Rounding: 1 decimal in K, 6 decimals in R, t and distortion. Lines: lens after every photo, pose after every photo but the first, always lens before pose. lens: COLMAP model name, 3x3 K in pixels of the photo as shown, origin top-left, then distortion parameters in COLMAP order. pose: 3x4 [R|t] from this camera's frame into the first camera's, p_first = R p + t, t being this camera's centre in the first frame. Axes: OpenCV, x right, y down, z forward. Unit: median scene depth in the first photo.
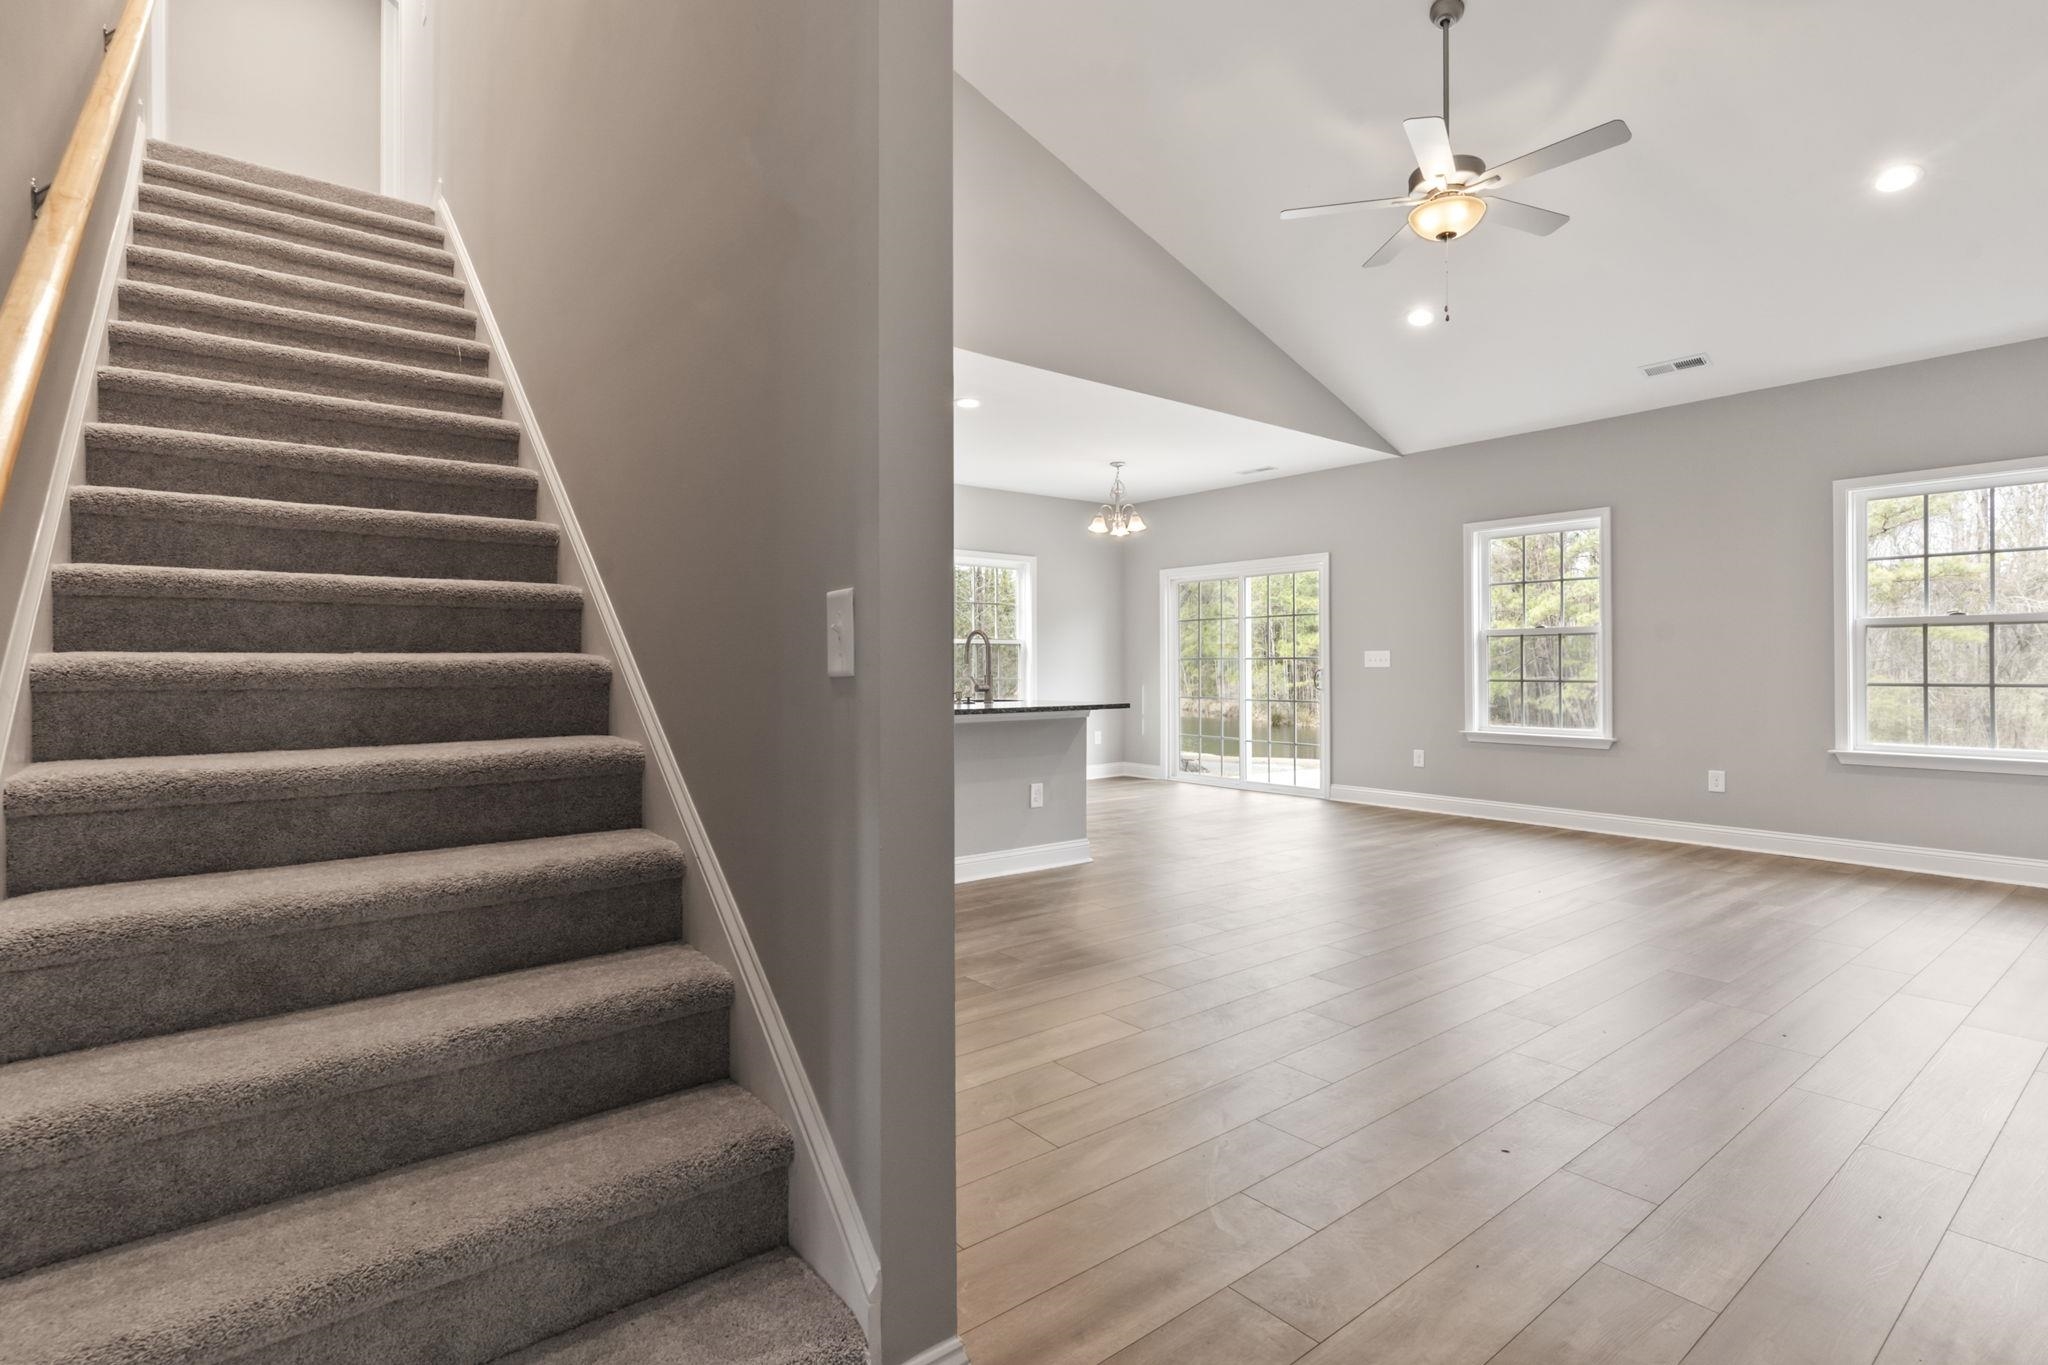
lens RADIAL K [[975.4, 0, 1019.0], [0, 975.4, 653.1], [0, 0, 1]] dist [0.001148, 0.000336]
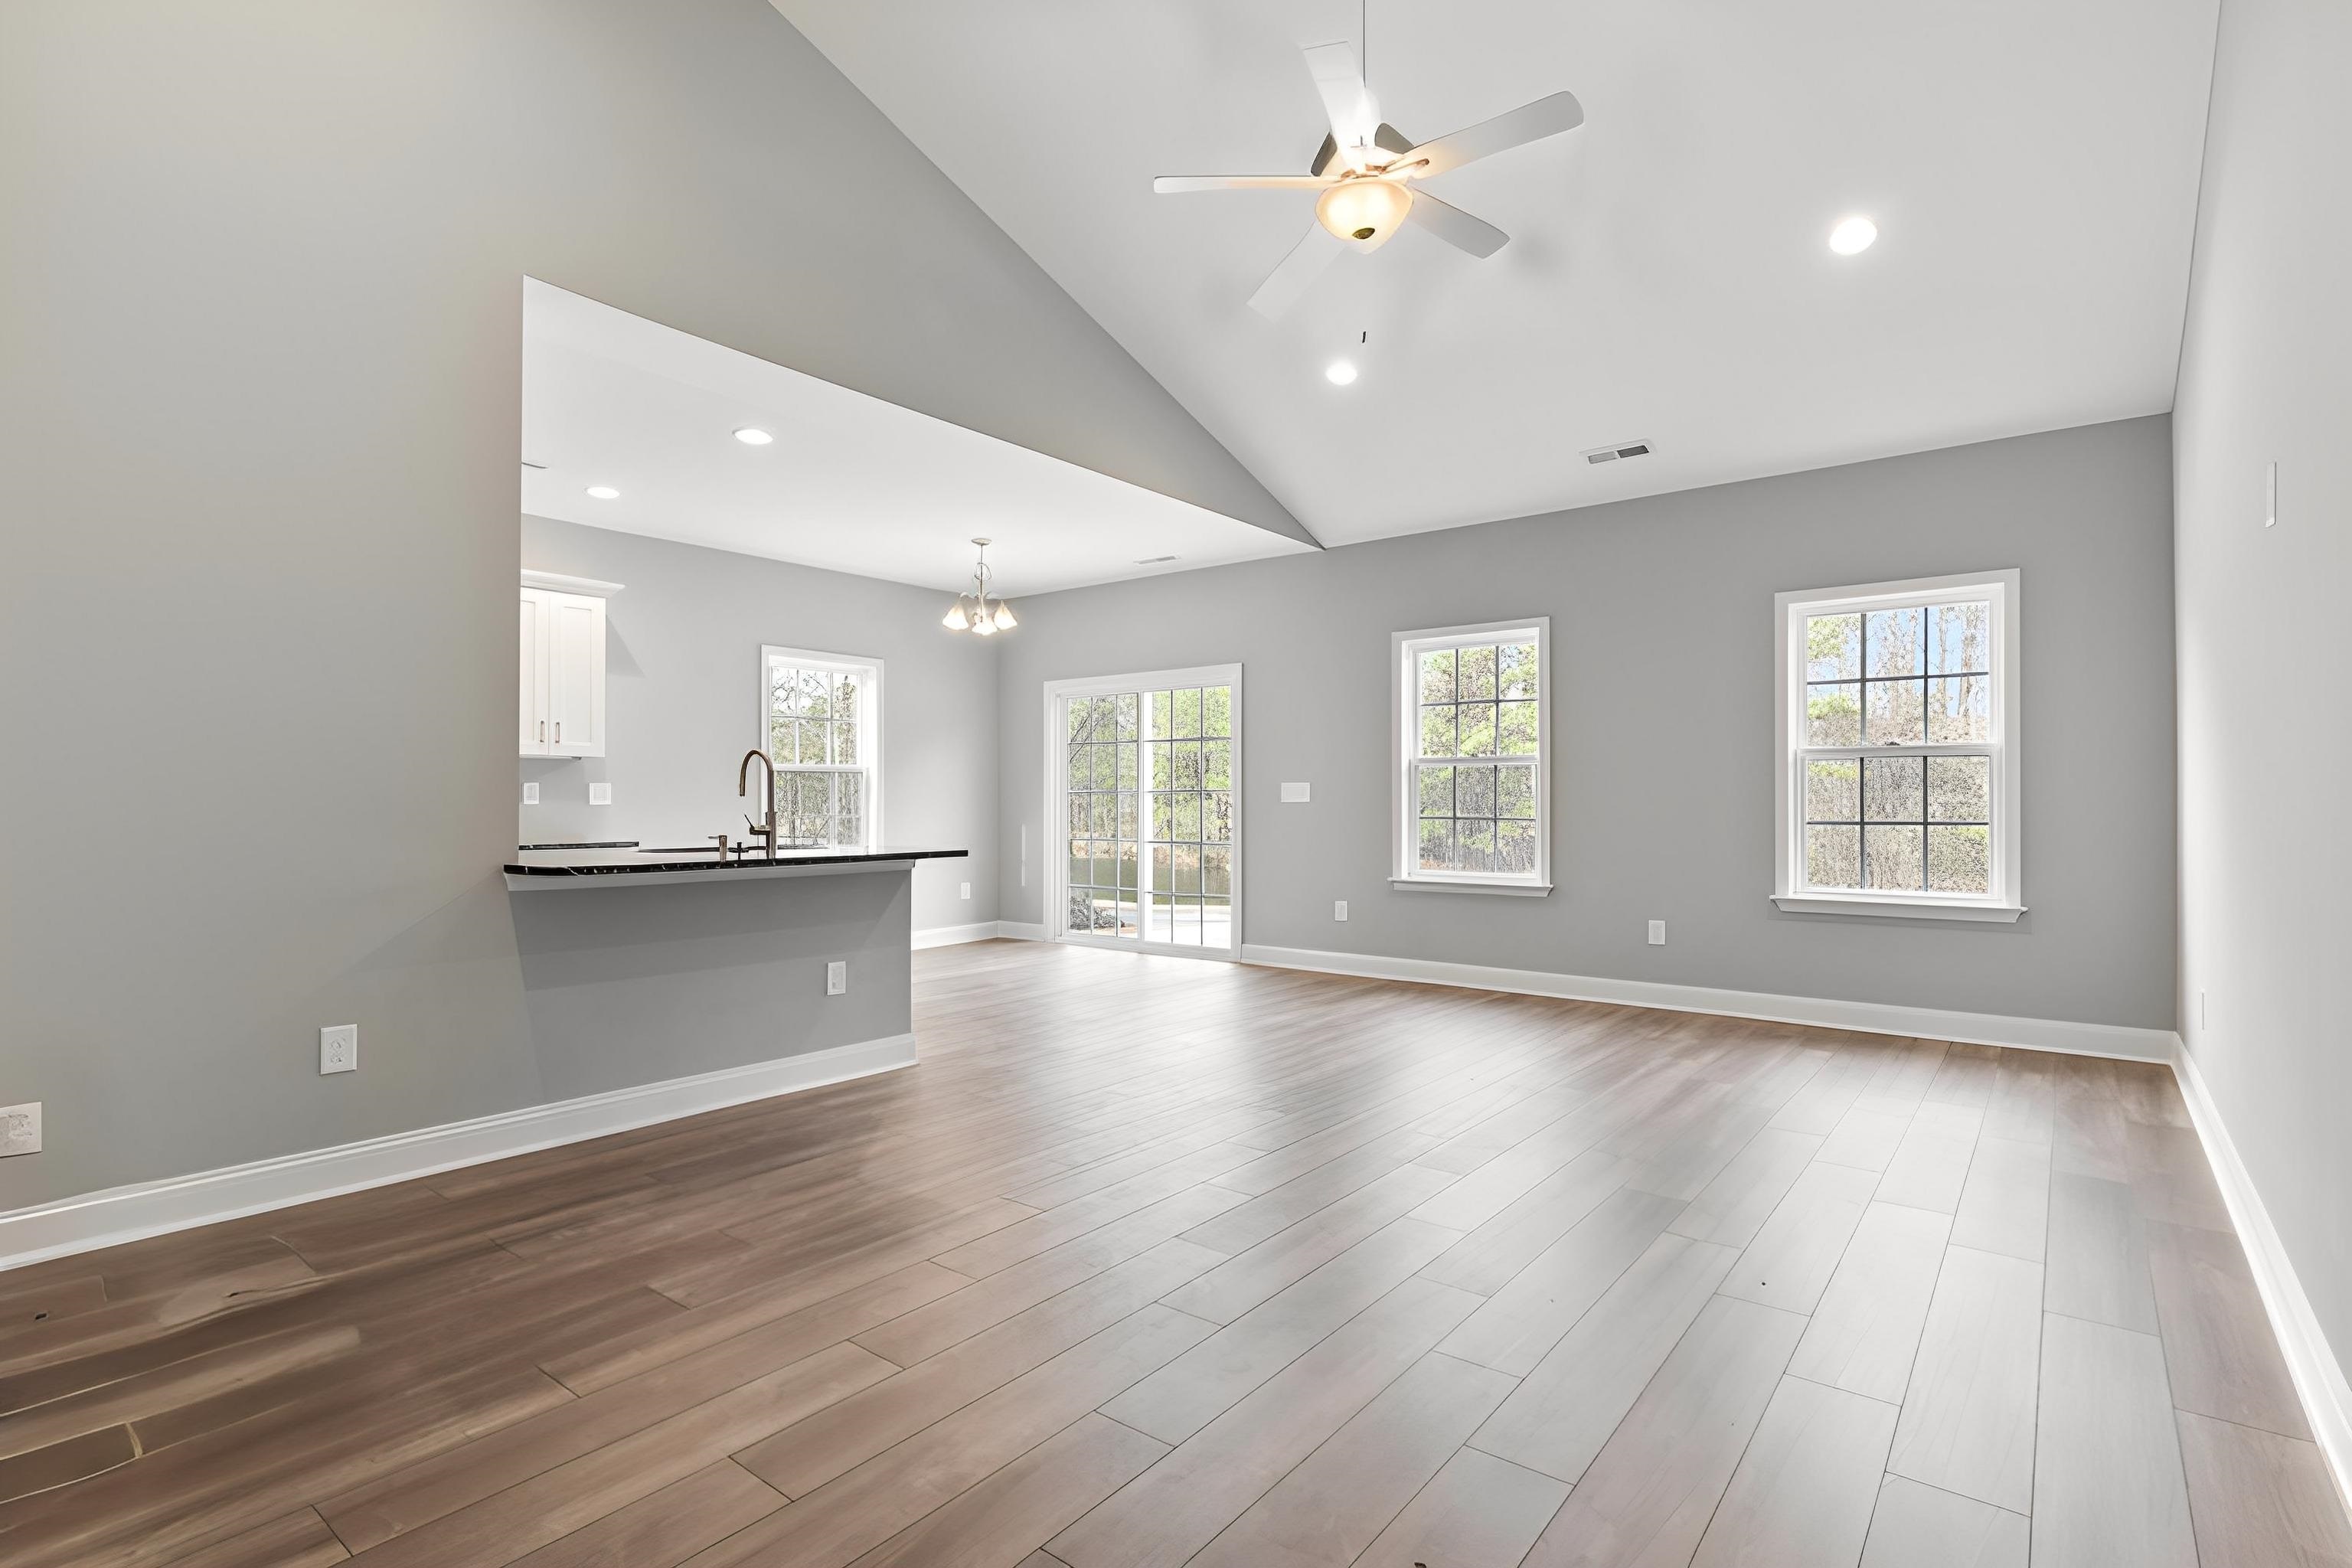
lens RADIAL K [[1123.2, 0, 1176.0], [0, 1123.2, 784.0], [0, 0, 1]] dist [0.000208, -0.000093]
pose [[0.973463, 0.005603, 0.228776, 0.063679], [-0.005073, 0.999983, -0.002903, 0.002904], [-0.228788, 0.001666, 0.973475, 0.118990]]
